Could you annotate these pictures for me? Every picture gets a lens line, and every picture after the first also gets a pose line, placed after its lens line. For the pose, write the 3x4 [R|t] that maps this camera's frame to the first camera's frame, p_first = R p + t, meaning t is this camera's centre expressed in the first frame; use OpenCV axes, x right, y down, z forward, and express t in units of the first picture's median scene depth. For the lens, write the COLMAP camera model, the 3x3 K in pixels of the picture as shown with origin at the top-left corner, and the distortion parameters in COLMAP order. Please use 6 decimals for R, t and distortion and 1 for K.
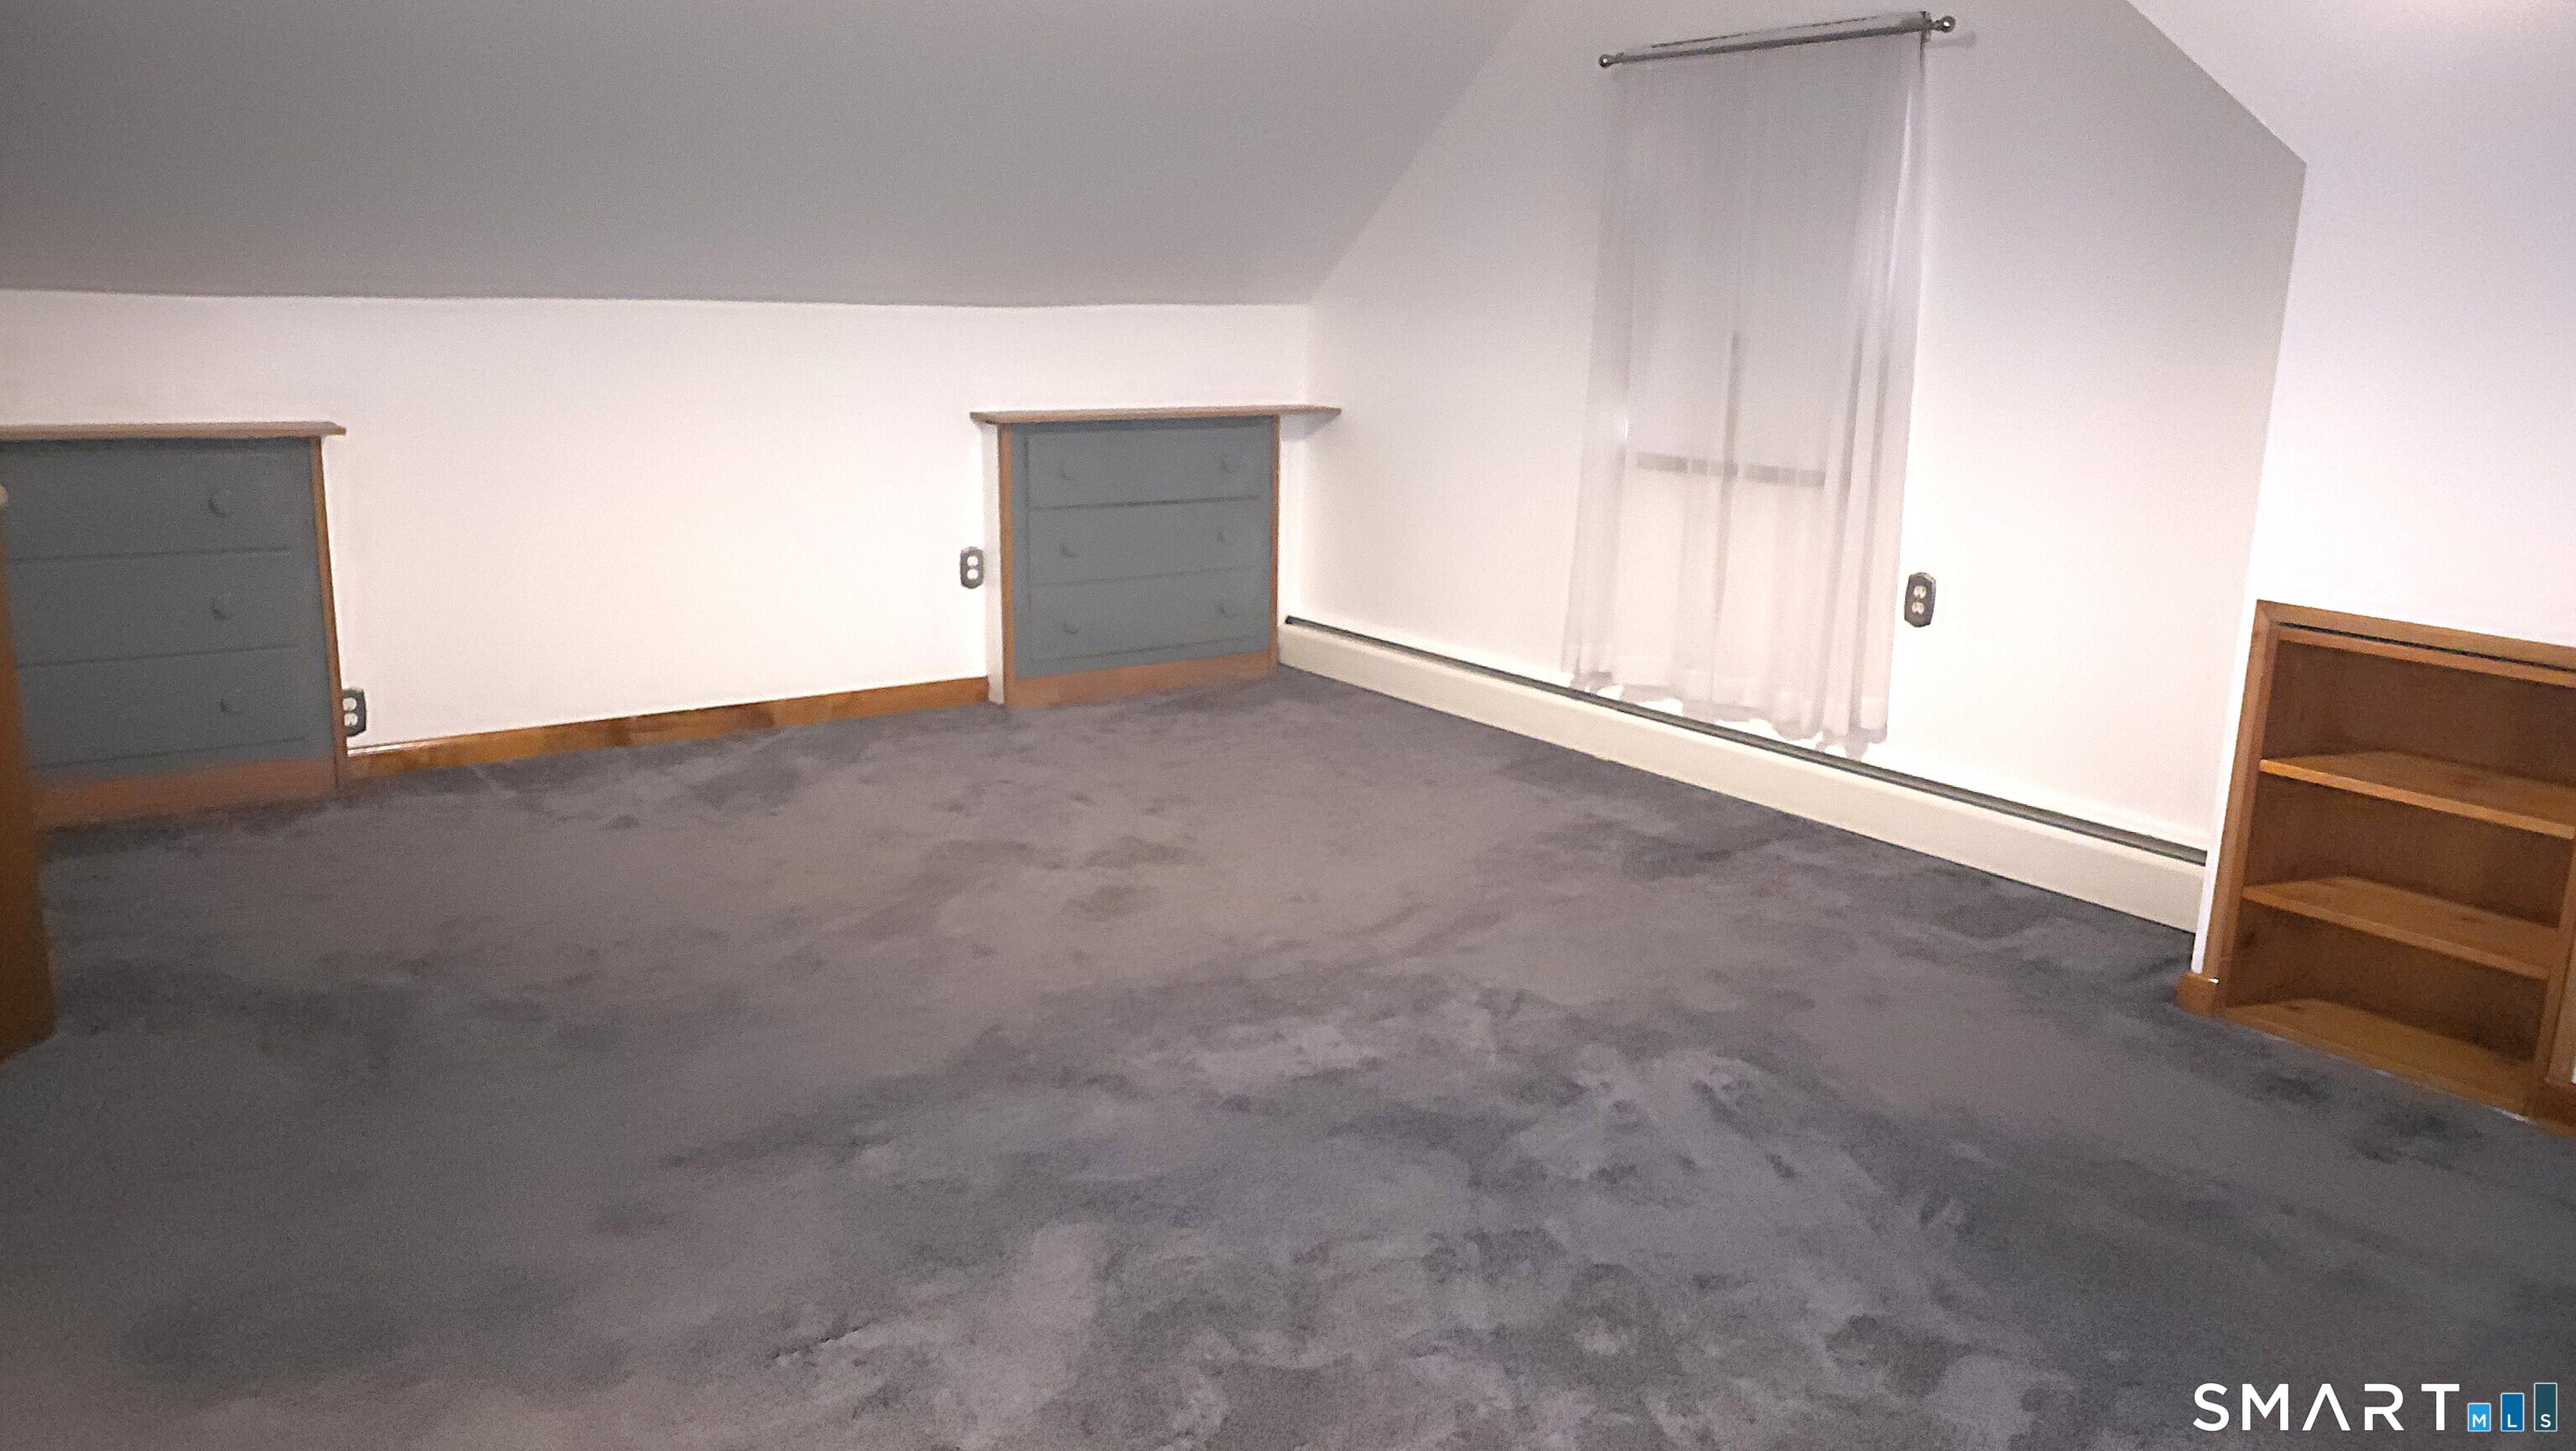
lens RADIAL K [[1798.9, 0, 1285.7], [0, 1798.9, 719.1], [0, 0, 1]] dist [0.037367, -0.019013]
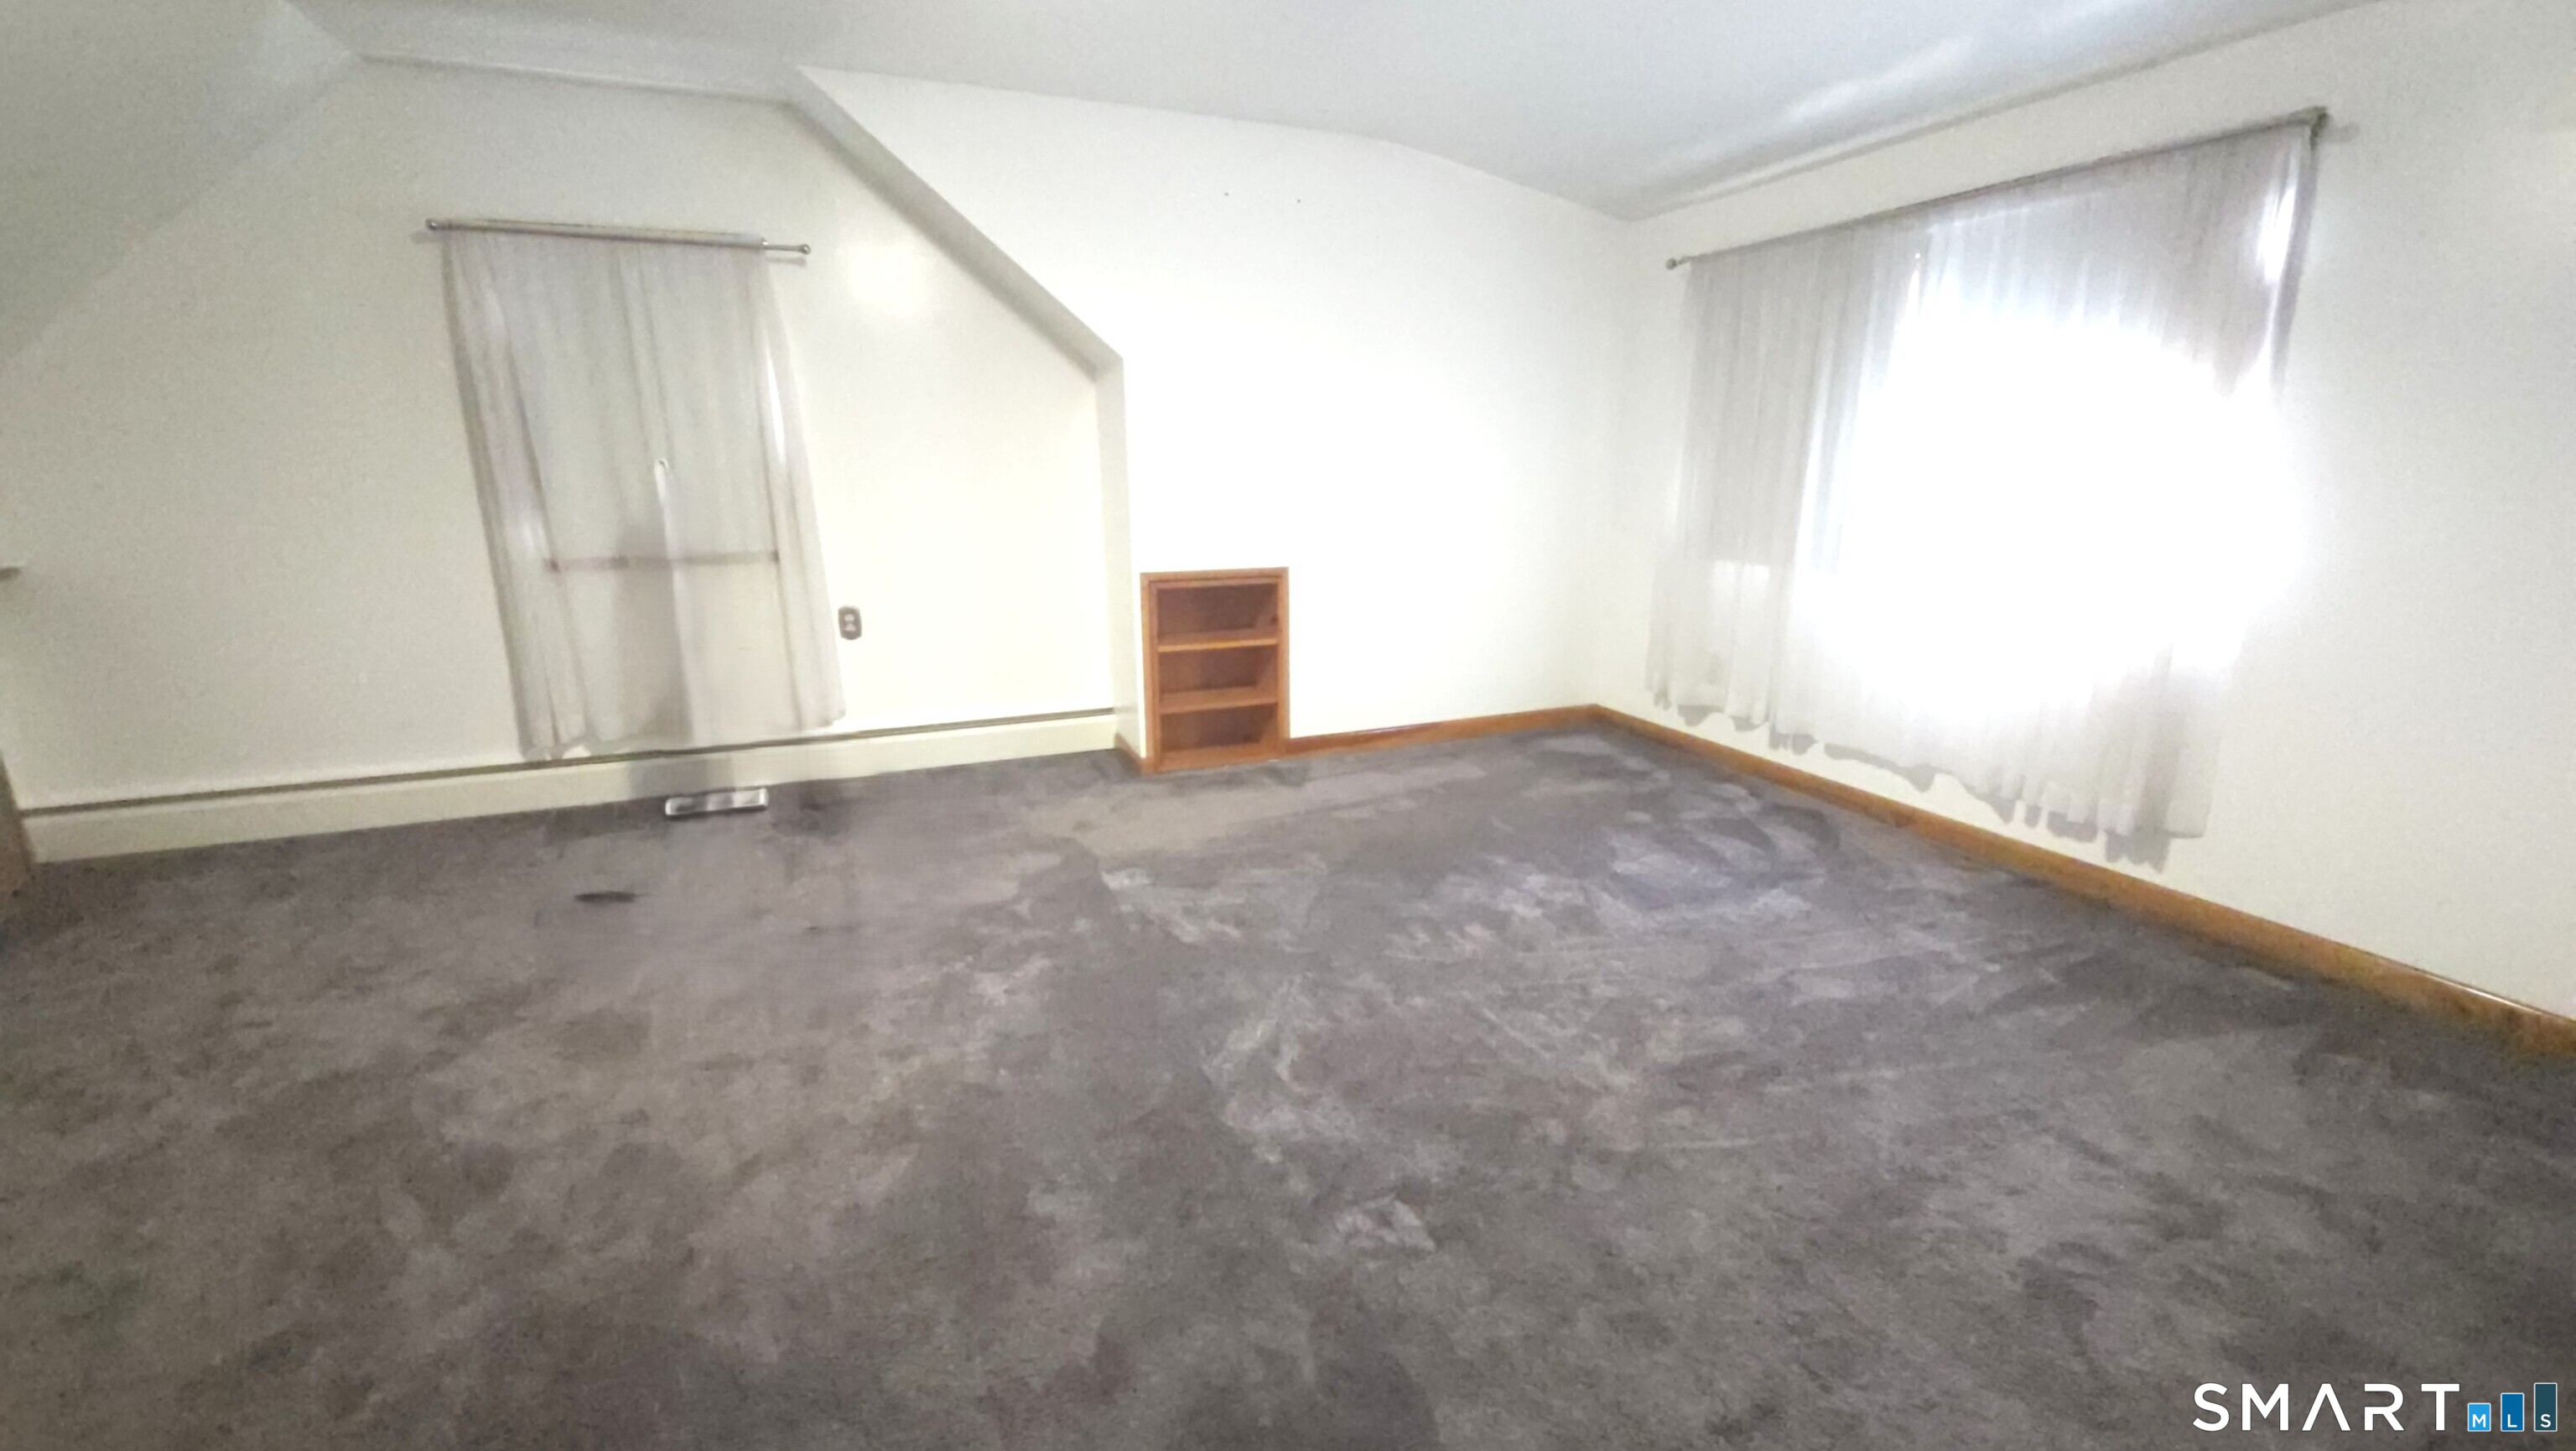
lens RADIAL K [[1043.6, 0, 1279.4], [0, 1043.6, 723.8], [0, 0, 1]] dist [0.001809, 0.000126]
pose [[0.266008, -0.270961, 0.925106, -0.438930], [0.234201, 0.949094, 0.210644, -0.089480], [-0.935088, 0.160628, 0.315925, 0.379902]]
